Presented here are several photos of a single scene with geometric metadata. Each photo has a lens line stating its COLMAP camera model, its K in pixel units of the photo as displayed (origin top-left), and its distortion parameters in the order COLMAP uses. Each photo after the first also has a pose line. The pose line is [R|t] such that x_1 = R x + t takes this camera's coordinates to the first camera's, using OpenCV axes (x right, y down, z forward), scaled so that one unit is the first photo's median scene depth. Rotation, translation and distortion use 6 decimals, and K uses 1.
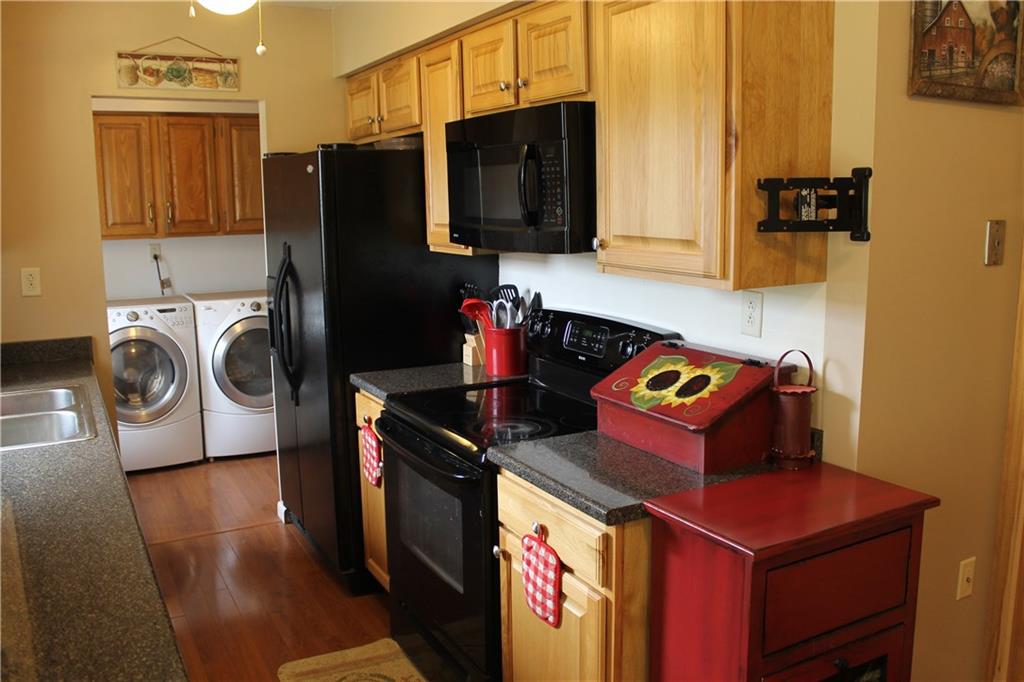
lens RADIAL K [[863.2, 0, 512.0], [0, 863.2, 341.0], [0, 0, 1]] dist [-0.175077, 0.171220]
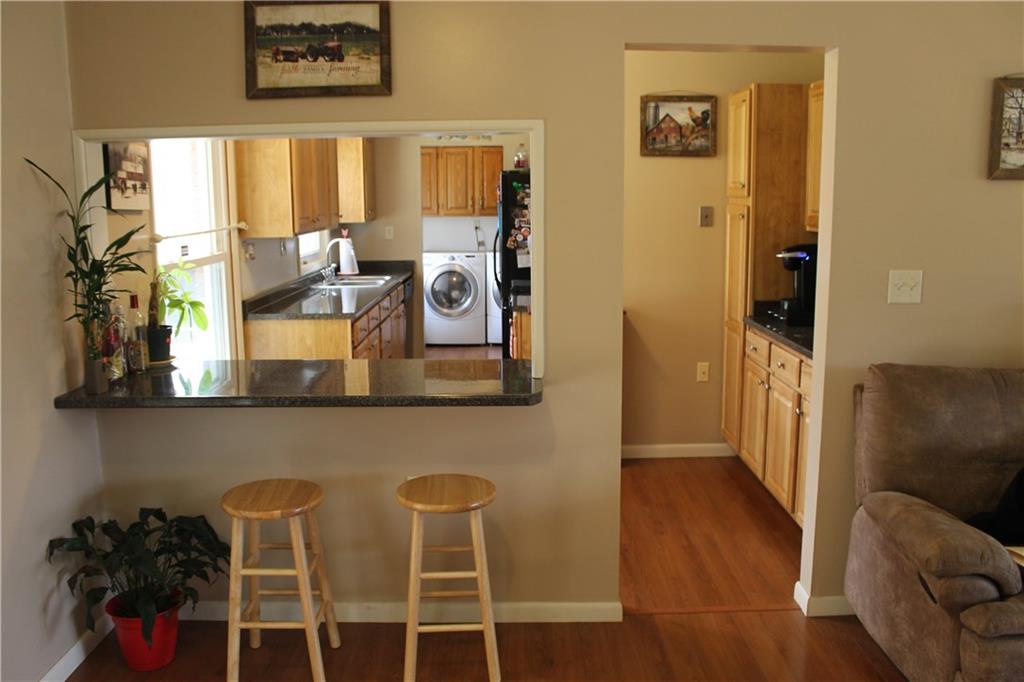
lens RADIAL K [[863.2, 0, 512.0], [0, 863.2, 341.0], [0, 0, 1]] dist [-0.175077, 0.171220]
pose [[0.877470, 0.082648, -0.472458, 0.823231], [-0.080399, 0.996449, 0.024990, 0.135044], [0.472846, 0.016057, 0.880999, -0.856157]]
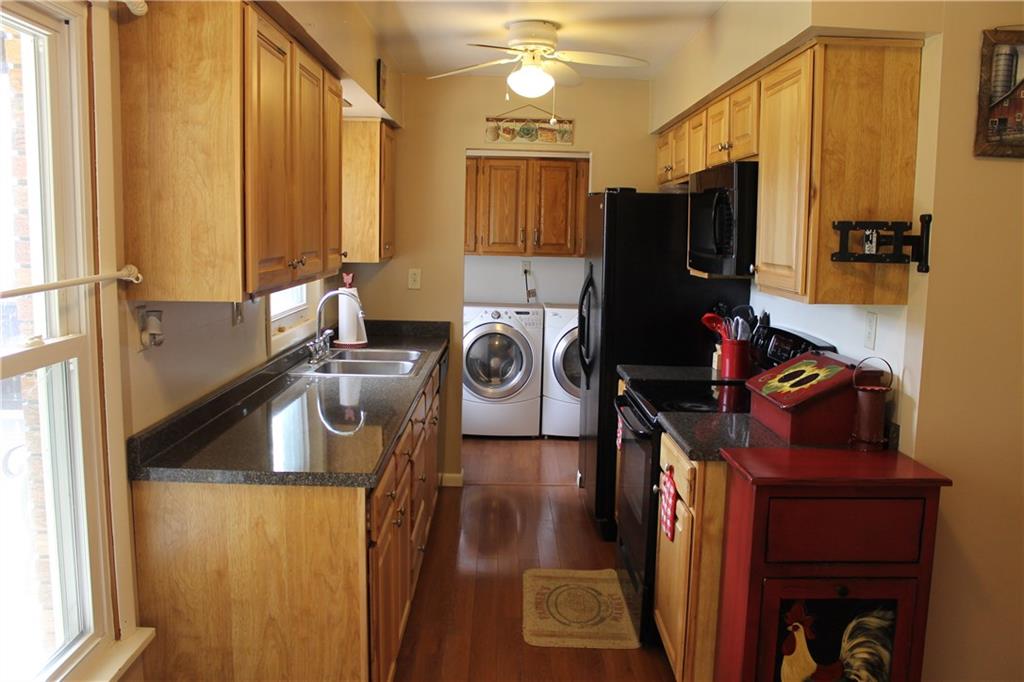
lens RADIAL K [[863.2, 0, 512.0], [0, 863.2, 341.0], [0, 0, 1]] dist [-0.175077, 0.171220]
pose [[0.880305, 0.088278, -0.466123, 0.275607], [-0.107805, 0.994054, -0.015335, 0.040483], [0.461998, 0.063750, 0.884587, -0.226273]]
